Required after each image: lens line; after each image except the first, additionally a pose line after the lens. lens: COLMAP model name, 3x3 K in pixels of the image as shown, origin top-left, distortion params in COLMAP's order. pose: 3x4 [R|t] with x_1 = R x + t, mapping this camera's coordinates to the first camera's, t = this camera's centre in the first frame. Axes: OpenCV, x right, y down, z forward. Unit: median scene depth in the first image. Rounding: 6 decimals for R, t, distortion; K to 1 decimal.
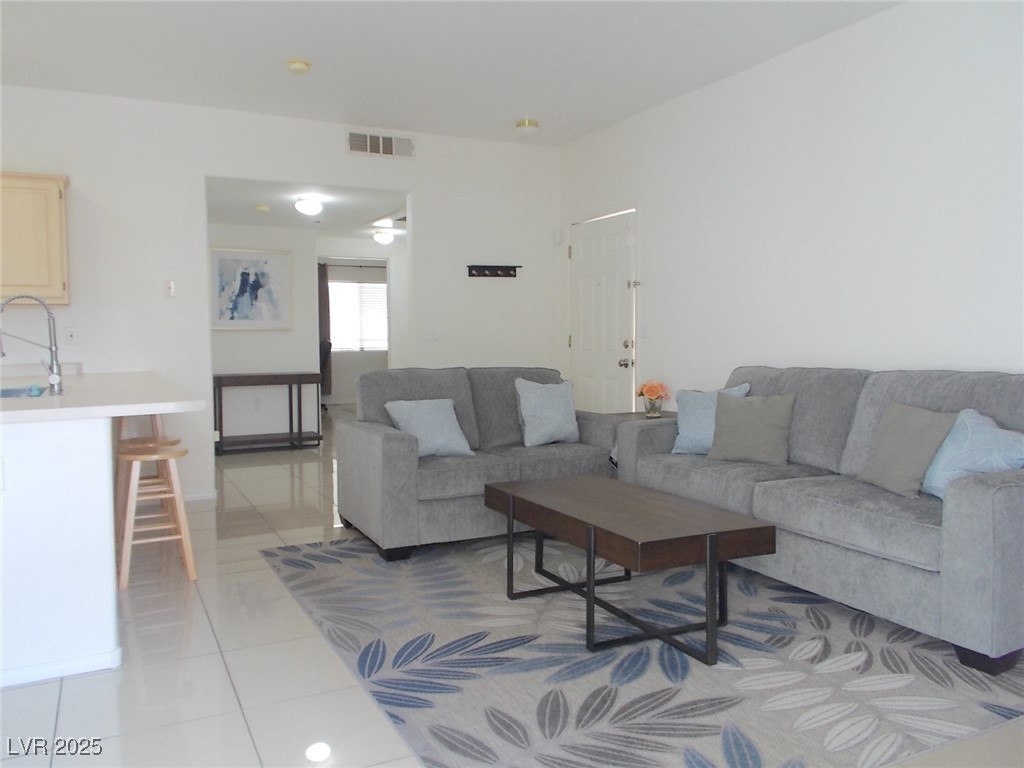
lens RADIAL K [[802.1, 0, 512.0], [0, 802.1, 384.0], [0, 0, 1]] dist [-0.034020, 0.112581]
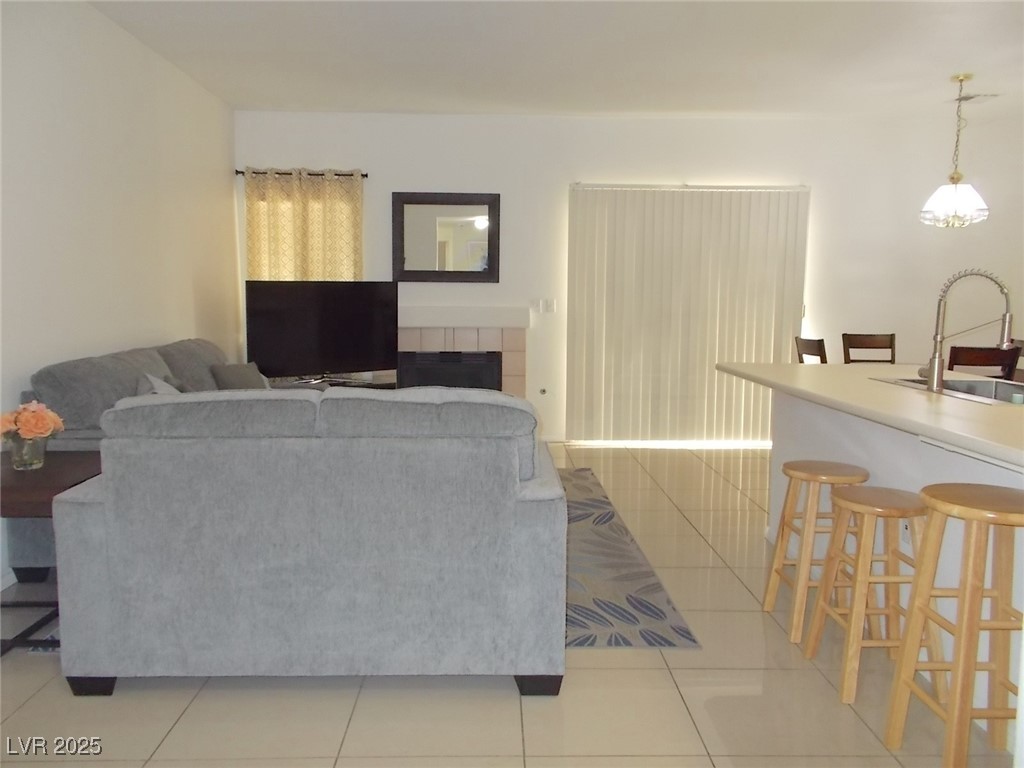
lens RADIAL K [[802.1, 0, 512.0], [0, 802.1, 384.0], [0, 0, 1]] dist [-0.034020, 0.112581]
pose [[-0.903414, -0.043787, 0.426527, -0.501743], [0.026649, 0.987114, 0.157782, -0.130992], [-0.427940, 0.153909, -0.890606, 1.820630]]
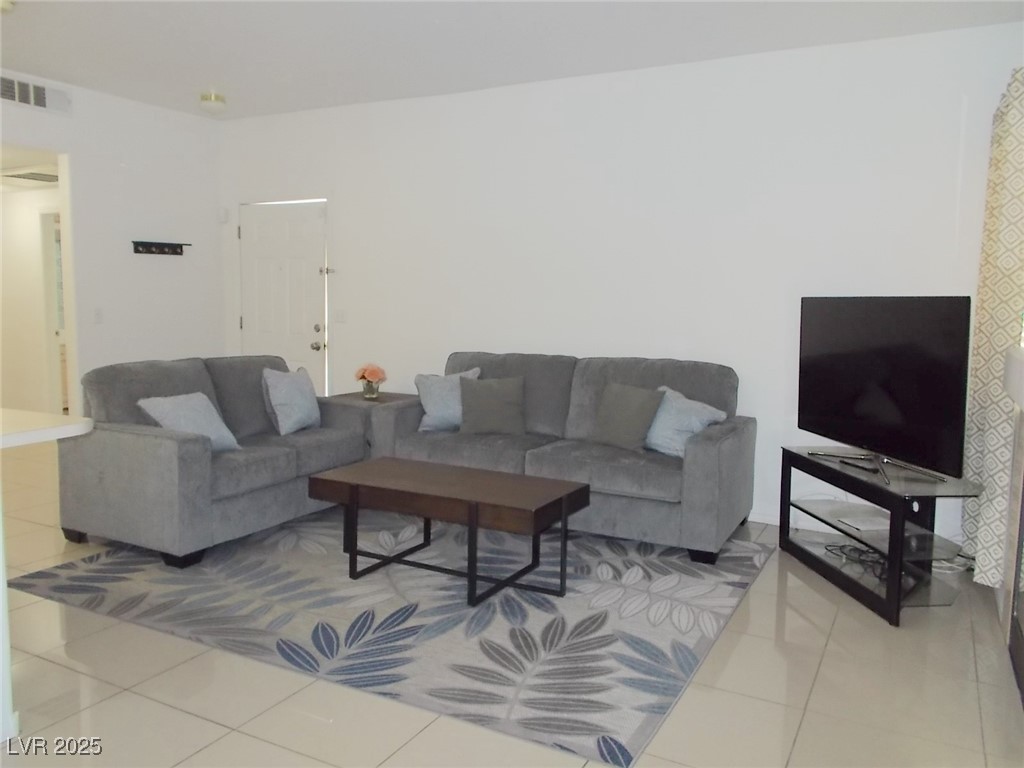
lens RADIAL K [[792.5, 0, 512.0], [0, 792.5, 384.0], [0, 0, 1]] dist [-0.001064, 0.002468]
pose [[0.816559, -0.045059, 0.575500, -0.387871], [0.016735, 0.998378, 0.054423, -0.044979], [-0.577019, -0.034808, 0.815989, 0.009333]]
